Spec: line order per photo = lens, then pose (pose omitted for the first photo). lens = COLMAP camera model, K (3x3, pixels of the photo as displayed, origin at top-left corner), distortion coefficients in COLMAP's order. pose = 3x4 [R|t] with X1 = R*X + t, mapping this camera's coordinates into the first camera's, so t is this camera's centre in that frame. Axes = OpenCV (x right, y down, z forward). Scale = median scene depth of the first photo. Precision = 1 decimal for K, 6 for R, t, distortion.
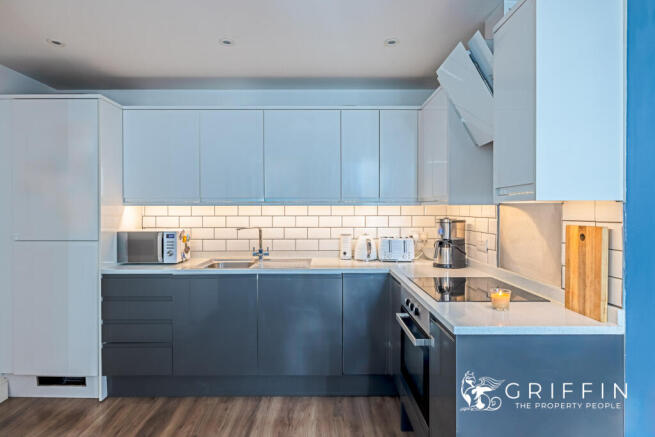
lens RADIAL K [[369.9, 0, 330.9], [0, 369.9, 212.6], [0, 0, 1]] dist [-0.003025, -0.000517]
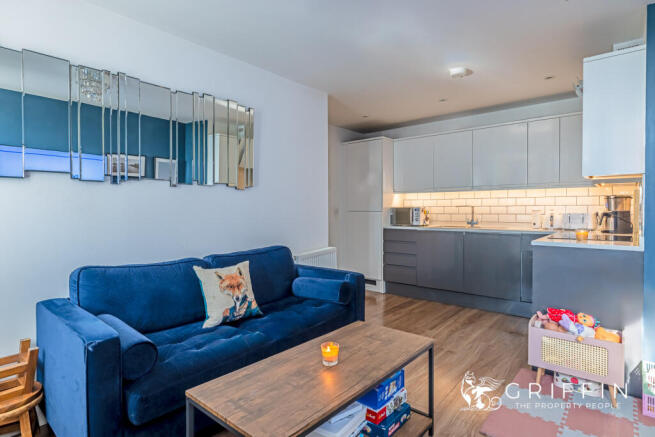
lens RADIAL K [[346.7, 0, 328.0], [0, 346.7, 216.5], [0, 0, 1]] dist [-0.002423, -0.000111]
pose [[0.754682, 0.013922, -0.655943, 0.335686], [-0.002231, 0.999824, 0.018654, 0.065835], [0.656087, -0.012615, 0.754580, -0.535329]]
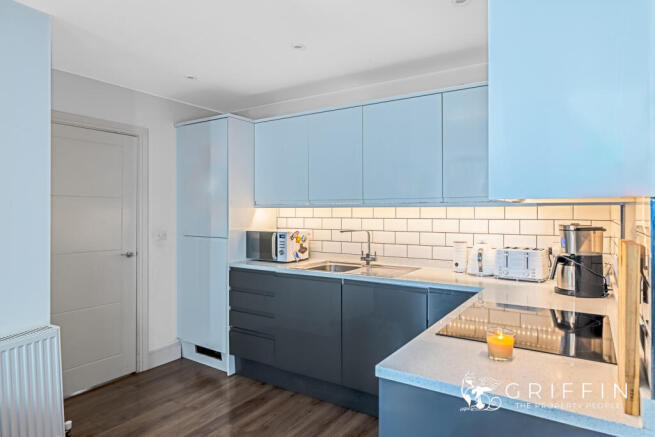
lens RADIAL K [[398.3, 0, 339.2], [0, 398.3, 211.3], [0, 0, 1]] dist [0.000781, -0.000788]
pose [[0.838539, -0.000344, -0.544841, 0.332508], [-0.003221, 0.999979, -0.005588, -0.002837], [0.544832, 0.006441, 0.838521, 0.123174]]
